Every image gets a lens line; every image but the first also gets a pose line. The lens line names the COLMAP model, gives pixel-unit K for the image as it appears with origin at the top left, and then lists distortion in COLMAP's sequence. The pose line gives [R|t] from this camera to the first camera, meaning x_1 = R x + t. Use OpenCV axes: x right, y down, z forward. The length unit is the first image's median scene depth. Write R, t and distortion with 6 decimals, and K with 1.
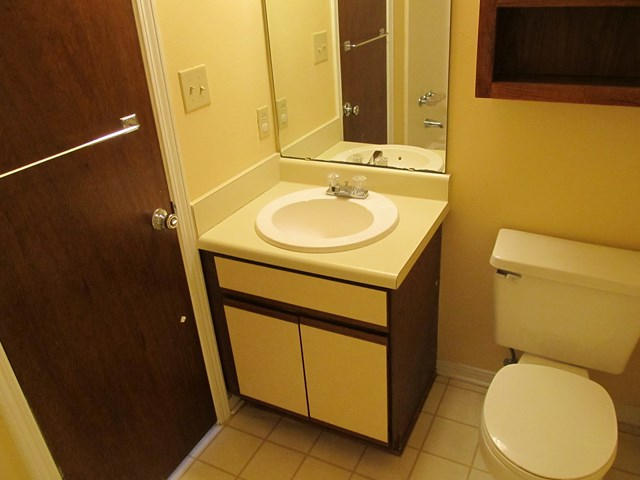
lens RADIAL K [[530.1, 0, 320.0], [0, 530.1, 240.0], [0, 0, 1]] dist [-0.064670, 0.009502]
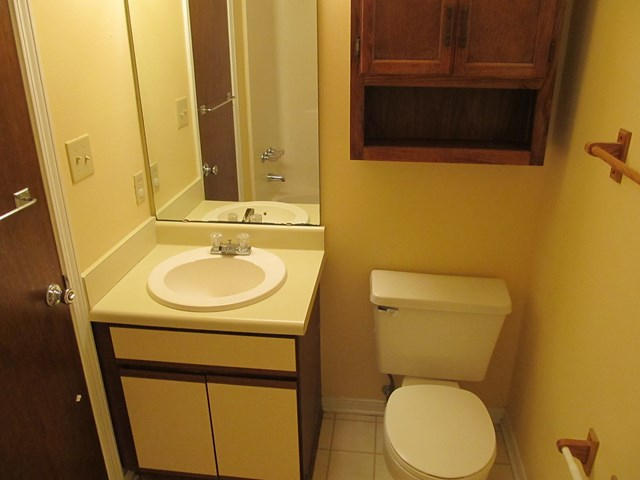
lens RADIAL K [[530.1, 0, 320.0], [0, 530.1, 240.0], [0, 0, 1]] dist [-0.064670, 0.009502]
pose [[0.938189, -0.078040, 0.337212, -0.145916], [0.108850, 0.991343, -0.073419, -0.014735], [-0.328563, 0.105587, 0.938562, -0.046910]]
